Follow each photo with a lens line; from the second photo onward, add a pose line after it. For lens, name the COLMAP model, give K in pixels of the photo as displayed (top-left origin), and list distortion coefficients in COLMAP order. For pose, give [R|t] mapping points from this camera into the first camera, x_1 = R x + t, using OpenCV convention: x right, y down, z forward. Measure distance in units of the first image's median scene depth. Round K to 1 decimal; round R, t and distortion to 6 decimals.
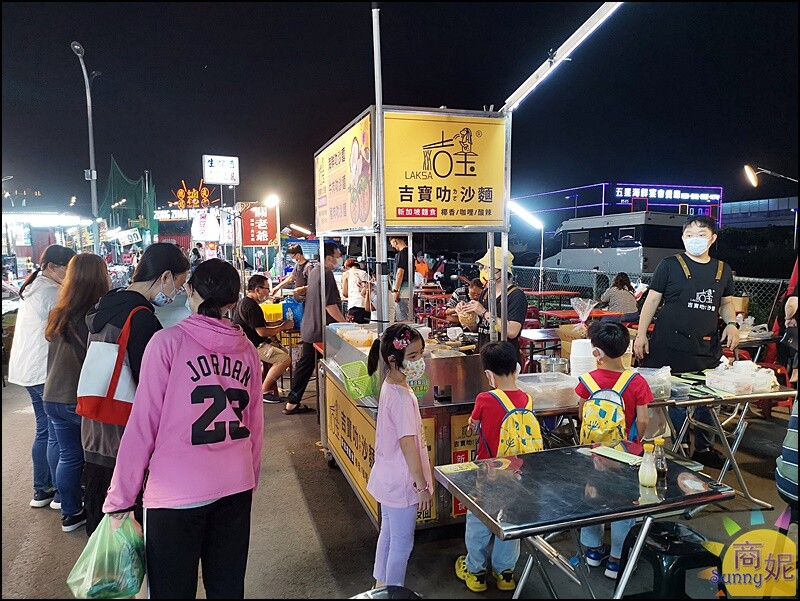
lens RADIAL K [[613.1, 0, 400.0], [0, 613.1, 300.5], [0, 0, 1]] dist [0.105422, 0.000605]
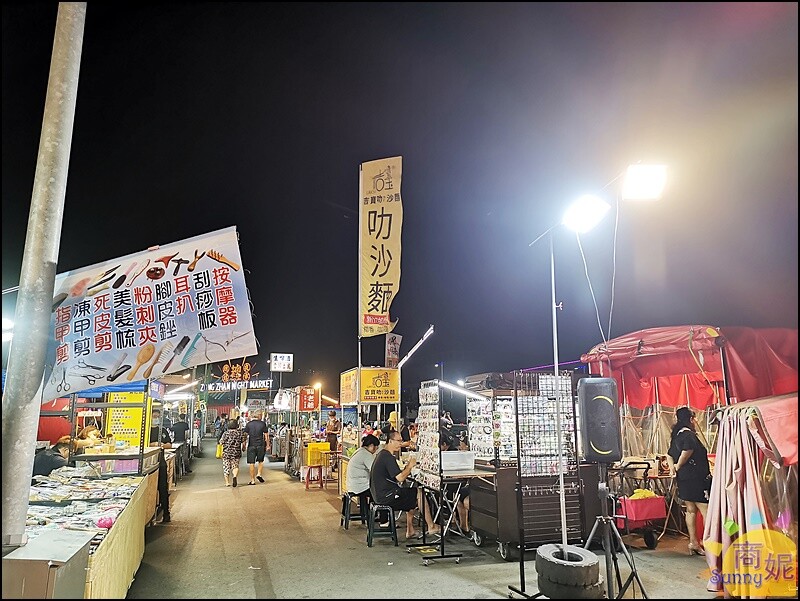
lens RADIAL K [[613.1, 0, 400.0], [0, 613.1, 300.5], [0, 0, 1]] dist [0.105422, 0.000605]
pose [[0.999092, -0.005118, -0.042298, 0.115290], [-0.006455, 0.963121, -0.268992, 0.084143], [0.042115, 0.269021, 0.962213, -0.809187]]
